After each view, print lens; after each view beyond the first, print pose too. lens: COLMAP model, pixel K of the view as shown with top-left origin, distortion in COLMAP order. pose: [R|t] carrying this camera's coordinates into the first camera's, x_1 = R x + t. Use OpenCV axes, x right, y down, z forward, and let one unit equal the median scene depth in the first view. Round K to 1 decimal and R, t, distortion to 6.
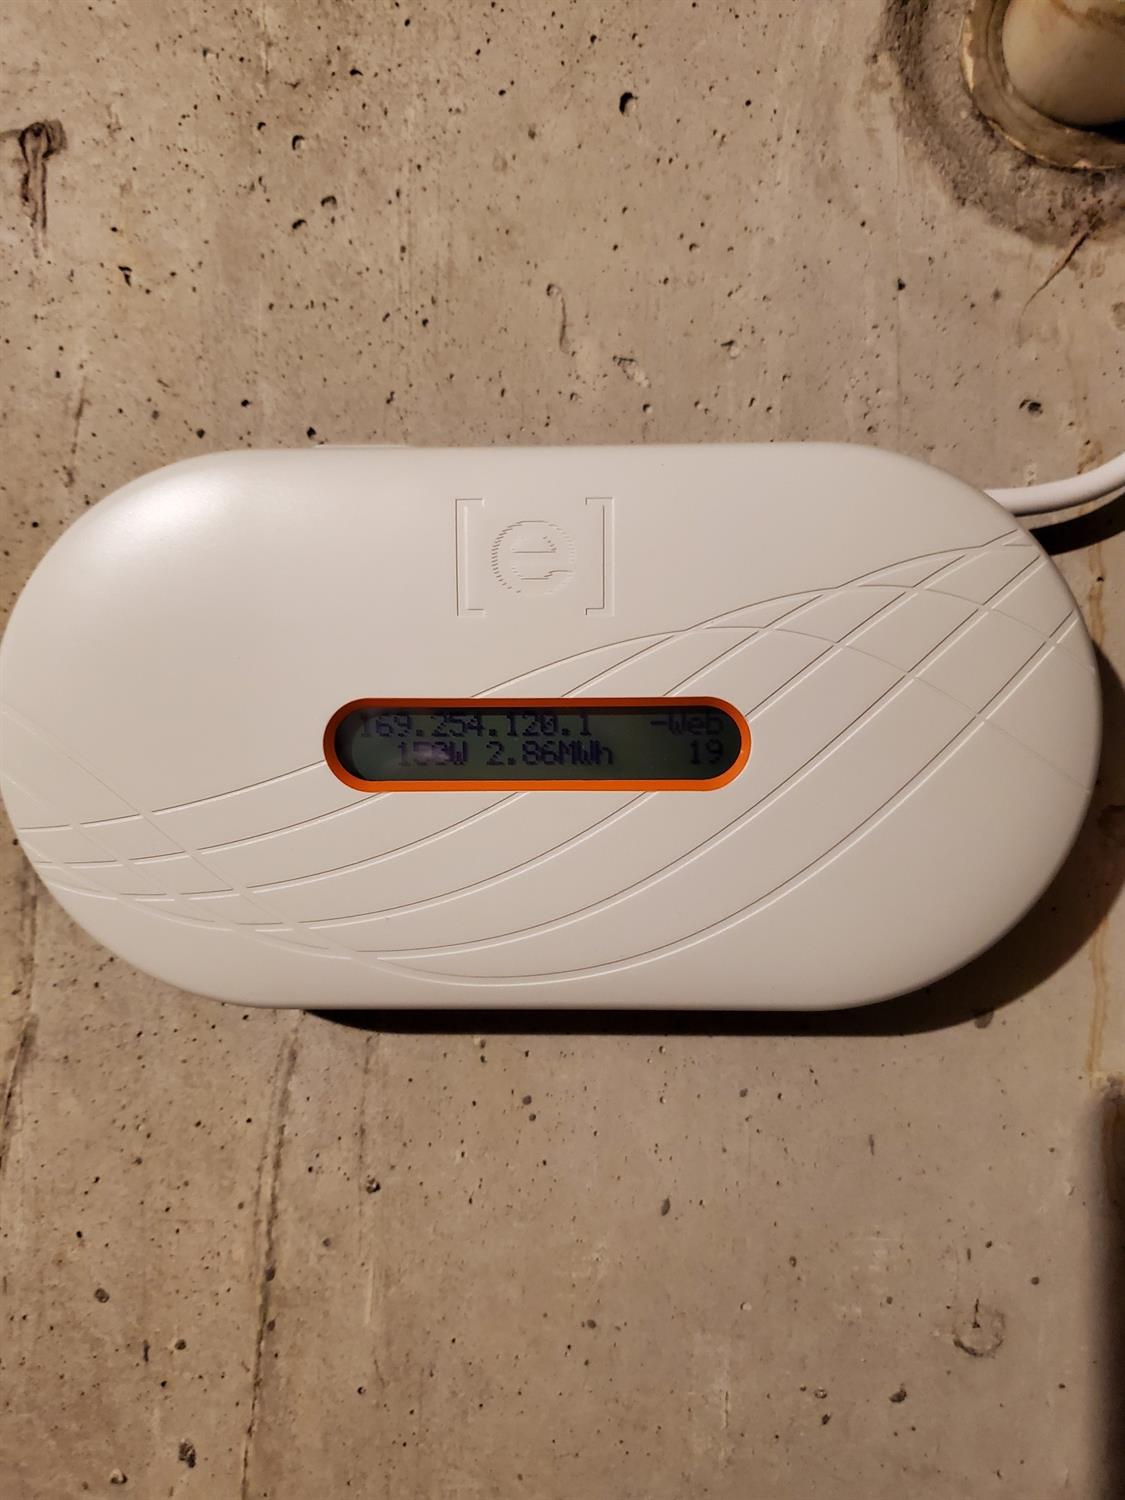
lens RADIAL K [[1159.2, 0, 562.4], [0, 1159.2, 751.7], [0, 0, 1]] dist [0.009205, 0.011518]
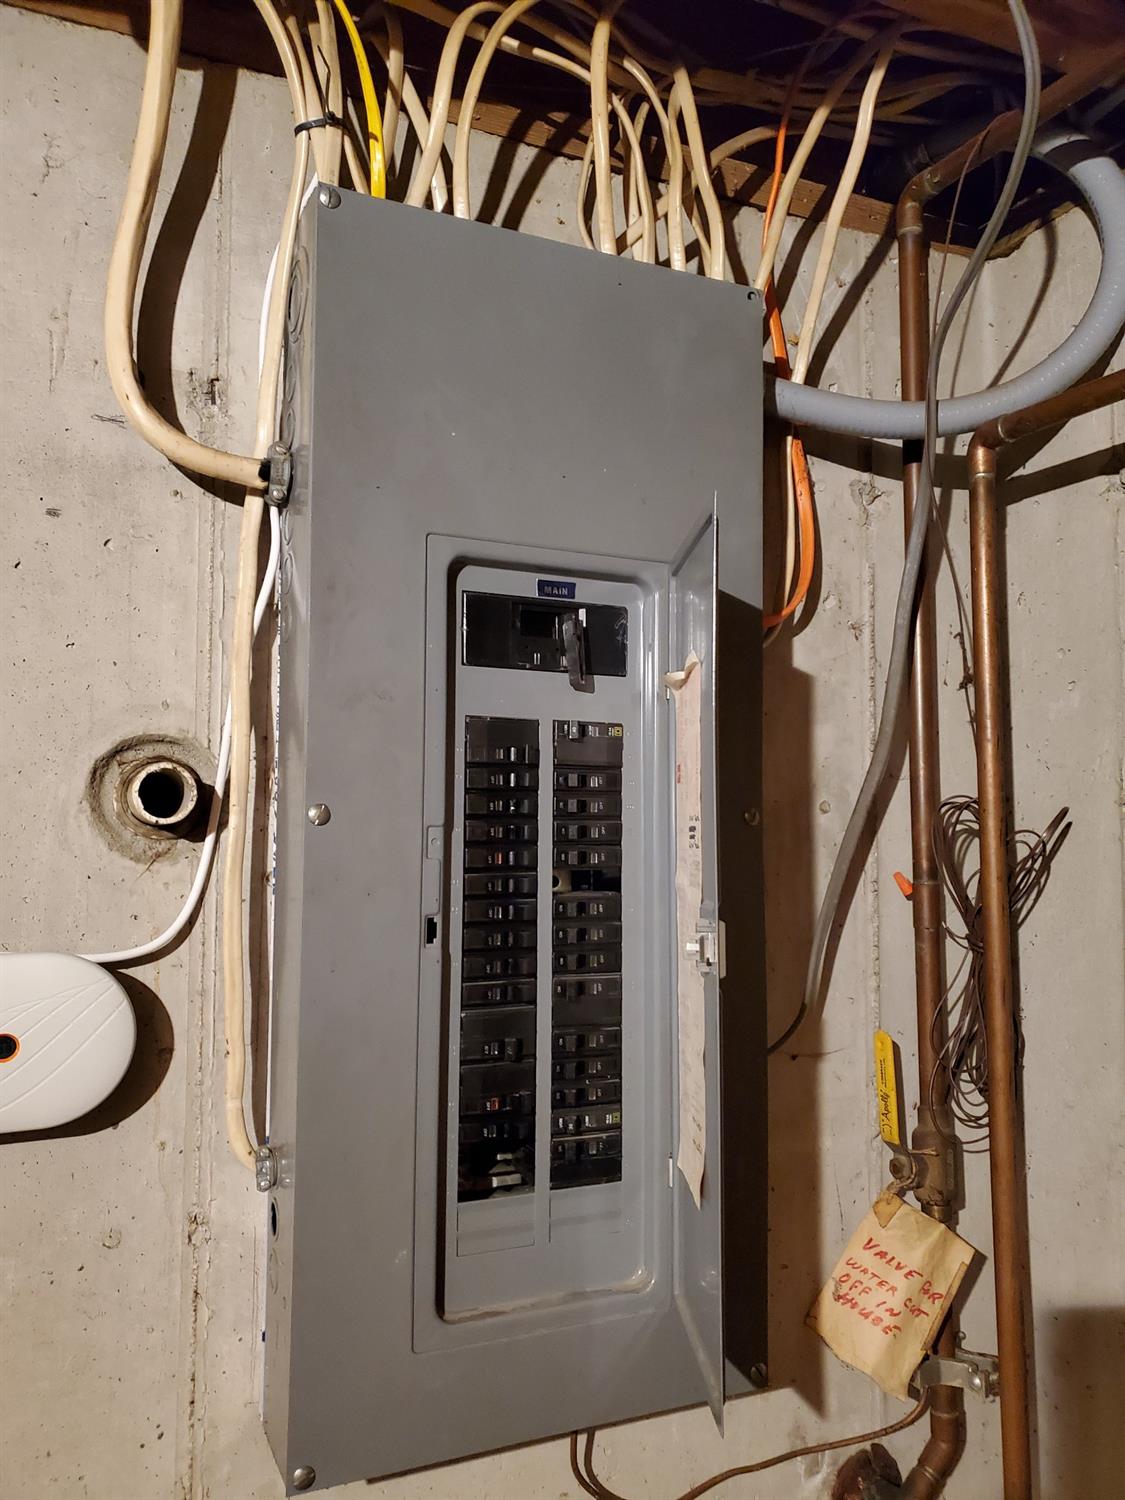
lens RADIAL K [[1159.2, 0, 558.5], [0, 1159.2, 748.2], [0, 0, 1]] dist [0.009205, 0.011518]
pose [[0.905728, 0.033074, 0.422566, 0.111549], [0.003843, 0.996269, -0.086214, -0.469624], [-0.423841, 0.079711, 0.902222, -2.228364]]
